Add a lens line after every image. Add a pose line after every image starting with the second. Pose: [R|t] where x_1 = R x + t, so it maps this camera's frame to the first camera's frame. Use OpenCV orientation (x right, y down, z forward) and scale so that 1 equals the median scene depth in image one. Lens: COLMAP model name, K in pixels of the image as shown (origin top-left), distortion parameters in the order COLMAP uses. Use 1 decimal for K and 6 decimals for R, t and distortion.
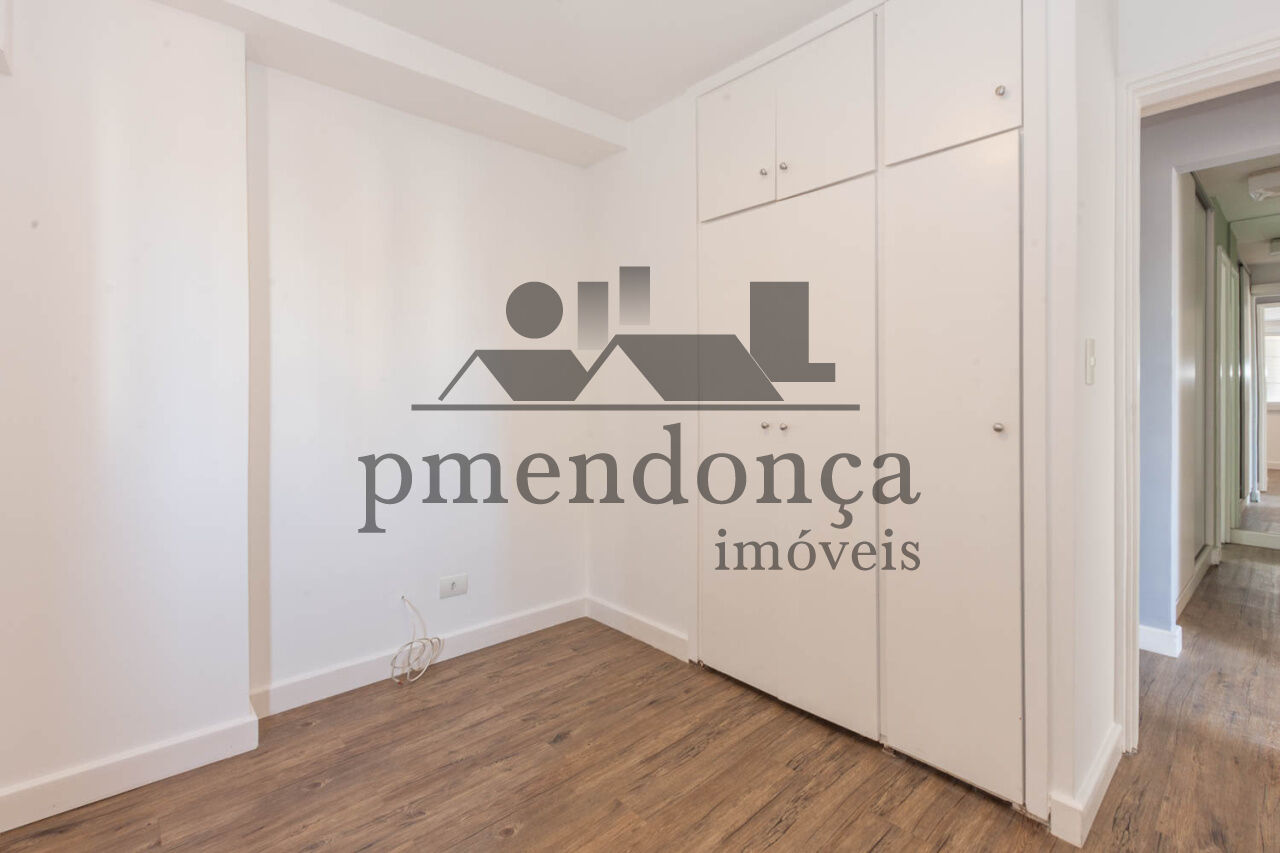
lens RADIAL K [[576.4, 0, 649.2], [0, 576.4, 398.4], [0, 0, 1]] dist [0.000827, 0.000335]
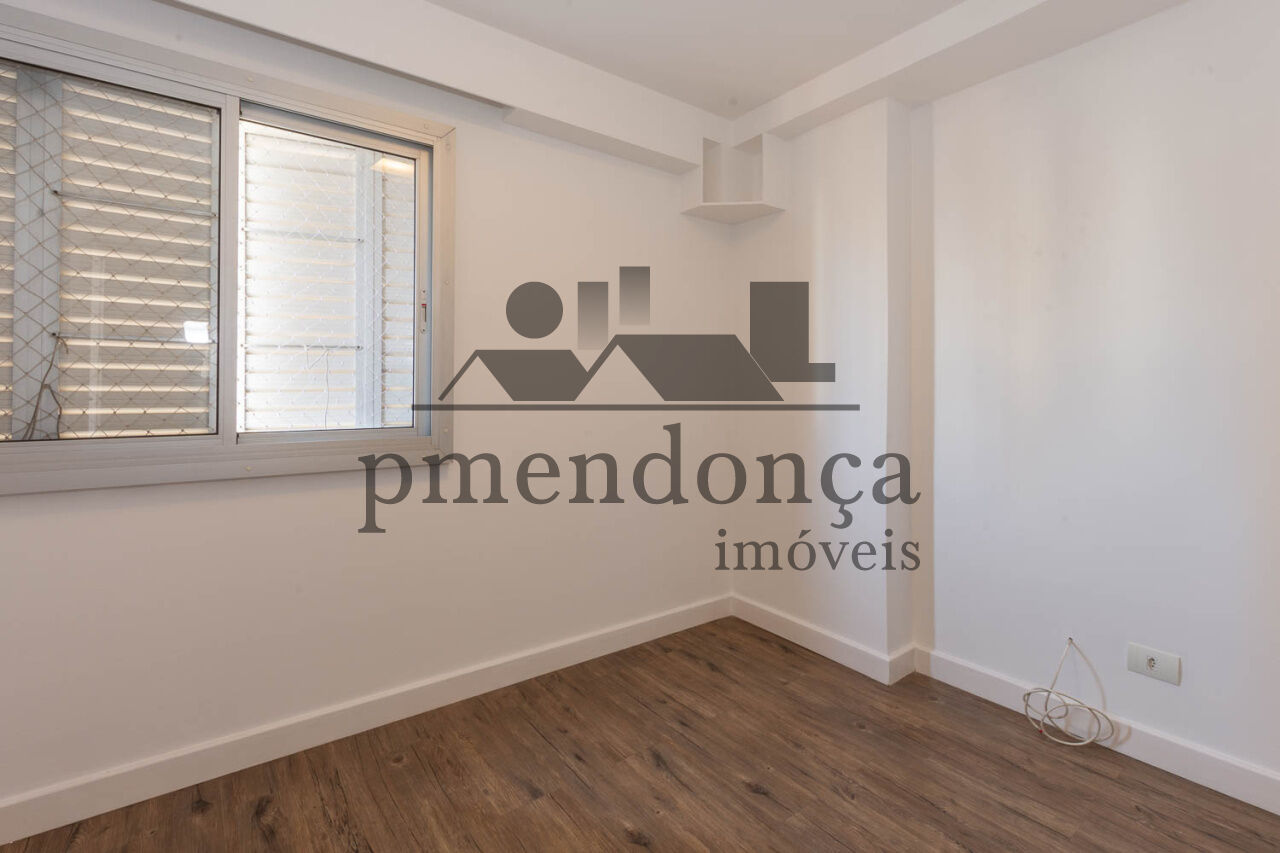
lens RADIAL K [[576.4, 0, 649.2], [0, 576.4, 398.4], [0, 0, 1]] dist [0.000827, 0.000335]
pose [[-0.098961, 0.003801, -0.995084, 0.550692], [-0.004761, 0.999979, 0.004294, 0.013306], [0.995080, 0.005162, -0.098941, 0.630116]]
